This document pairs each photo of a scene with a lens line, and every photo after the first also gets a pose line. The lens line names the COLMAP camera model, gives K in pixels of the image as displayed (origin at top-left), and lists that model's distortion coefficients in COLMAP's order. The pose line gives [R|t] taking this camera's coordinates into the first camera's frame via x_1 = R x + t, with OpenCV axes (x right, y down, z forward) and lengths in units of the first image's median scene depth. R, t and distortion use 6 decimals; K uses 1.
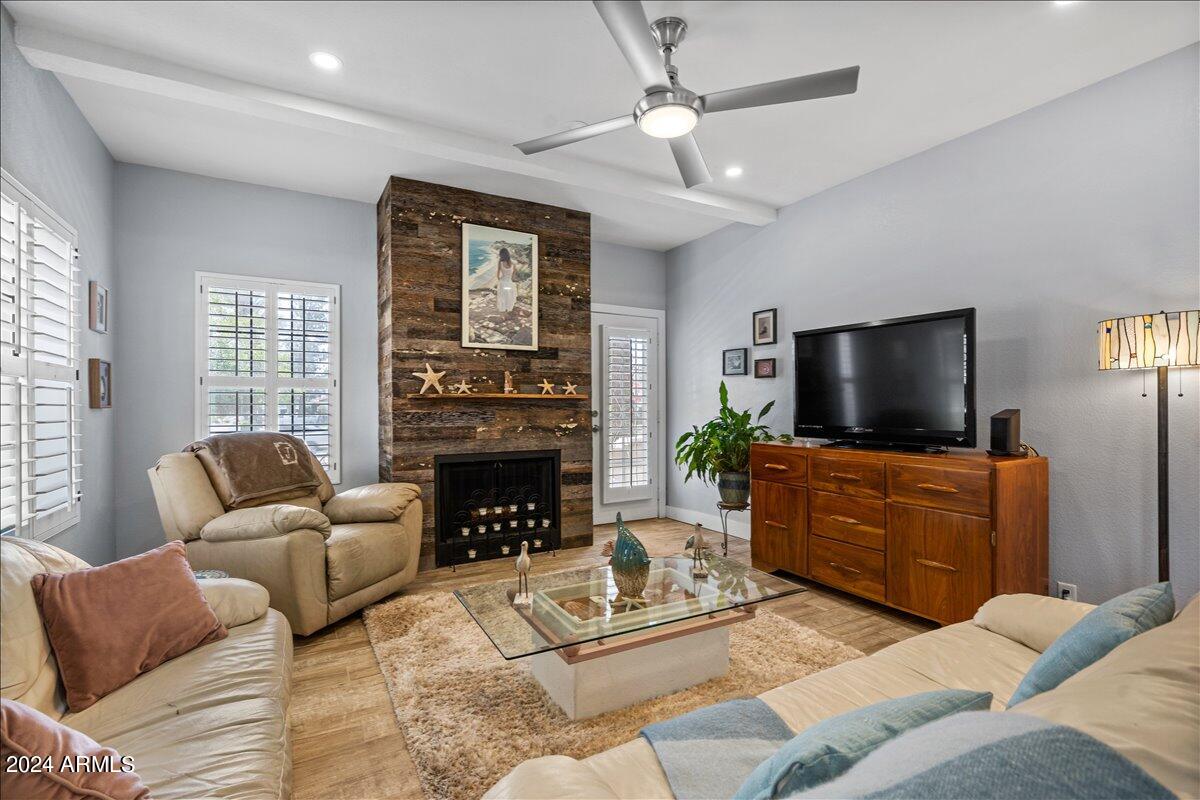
lens RADIAL K [[549.5, 0, 593.9], [0, 549.5, 402.0], [0, 0, 1]] dist [-0.001844, 0.001106]
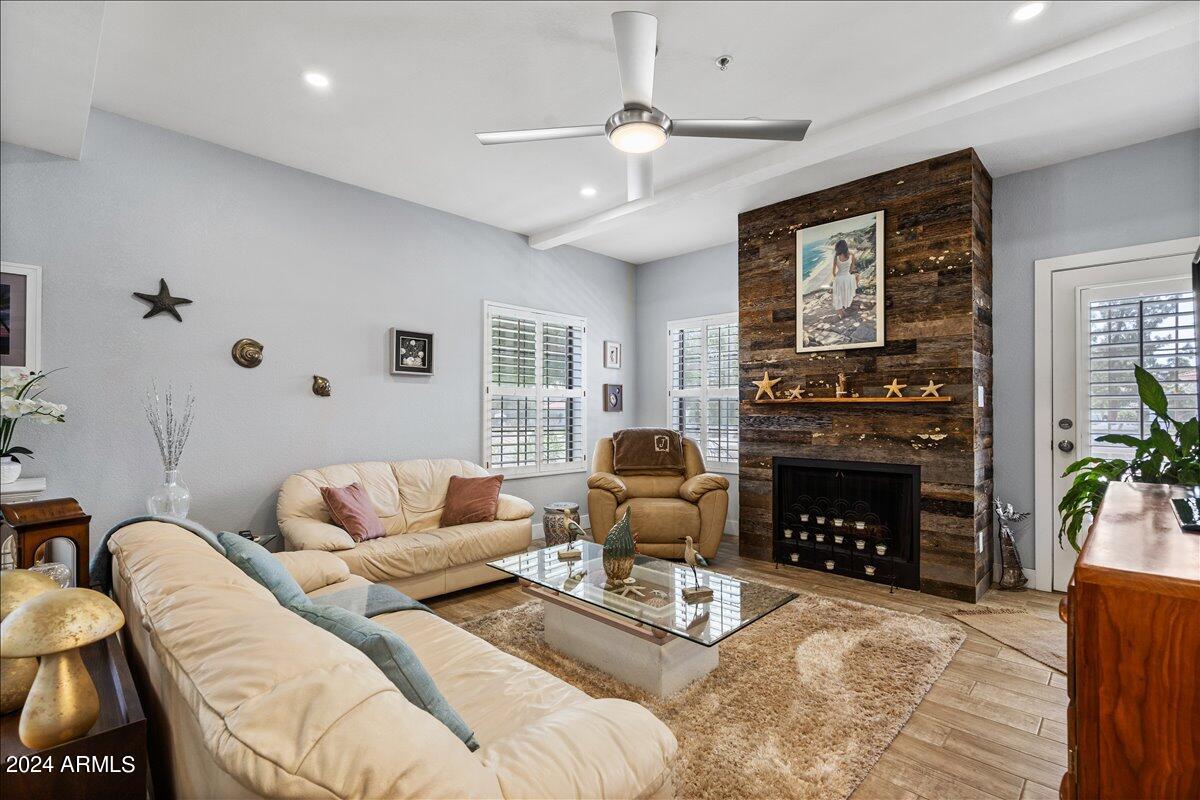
lens RADIAL K [[549.5, 0, 593.0], [0, 549.5, 403.8], [0, 0, 1]] dist [-0.001844, 0.001106]
pose [[0.273074, -0.007504, -0.961964, 0.614418], [0.005237, 0.999966, -0.006314, -0.001350], [0.961979, -0.003314, 0.273104, 0.347980]]
